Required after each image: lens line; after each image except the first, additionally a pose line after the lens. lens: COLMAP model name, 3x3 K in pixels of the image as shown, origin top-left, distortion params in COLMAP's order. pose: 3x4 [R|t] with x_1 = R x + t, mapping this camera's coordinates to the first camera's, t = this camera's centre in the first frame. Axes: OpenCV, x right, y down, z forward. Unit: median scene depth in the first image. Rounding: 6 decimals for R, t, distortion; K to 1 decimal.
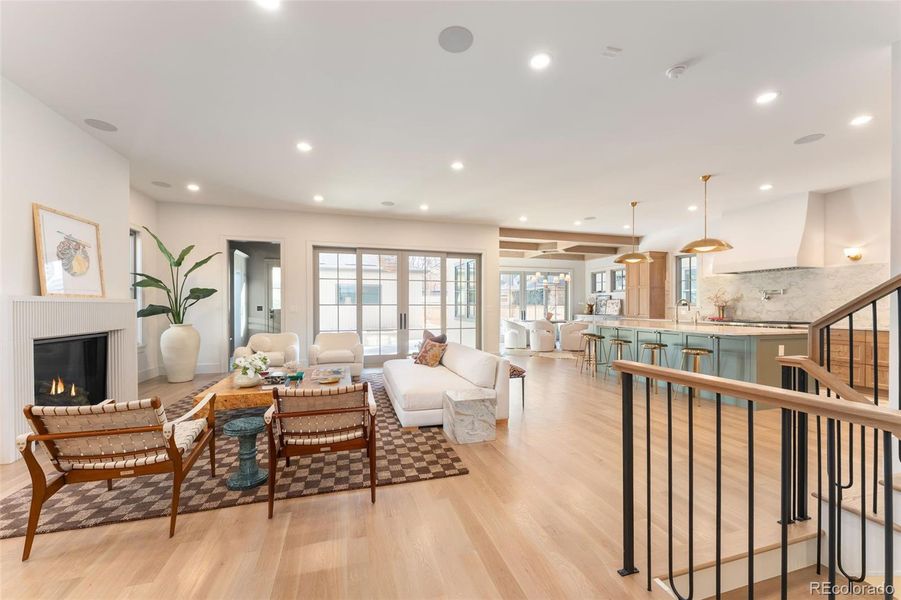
lens RADIAL K [[353.2, 0, 455.0], [0, 353.2, 305.1], [0, 0, 1]] dist [0.002821, 0.000134]
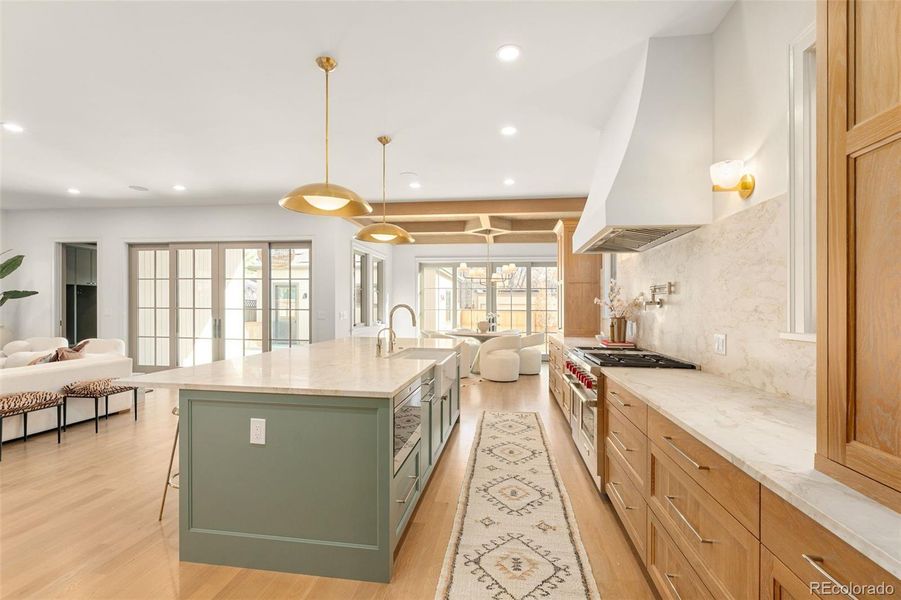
lens RADIAL K [[422.2, 0, 450.1], [0, 422.2, 308.7], [0, 0, 1]] dist [0.013694, 0.000559]
pose [[0.904438, 0.003951, -0.426587, 0.781623], [-0.003176, 0.999992, 0.002528, -0.006425], [0.426593, -0.000932, 0.904443, 0.354612]]
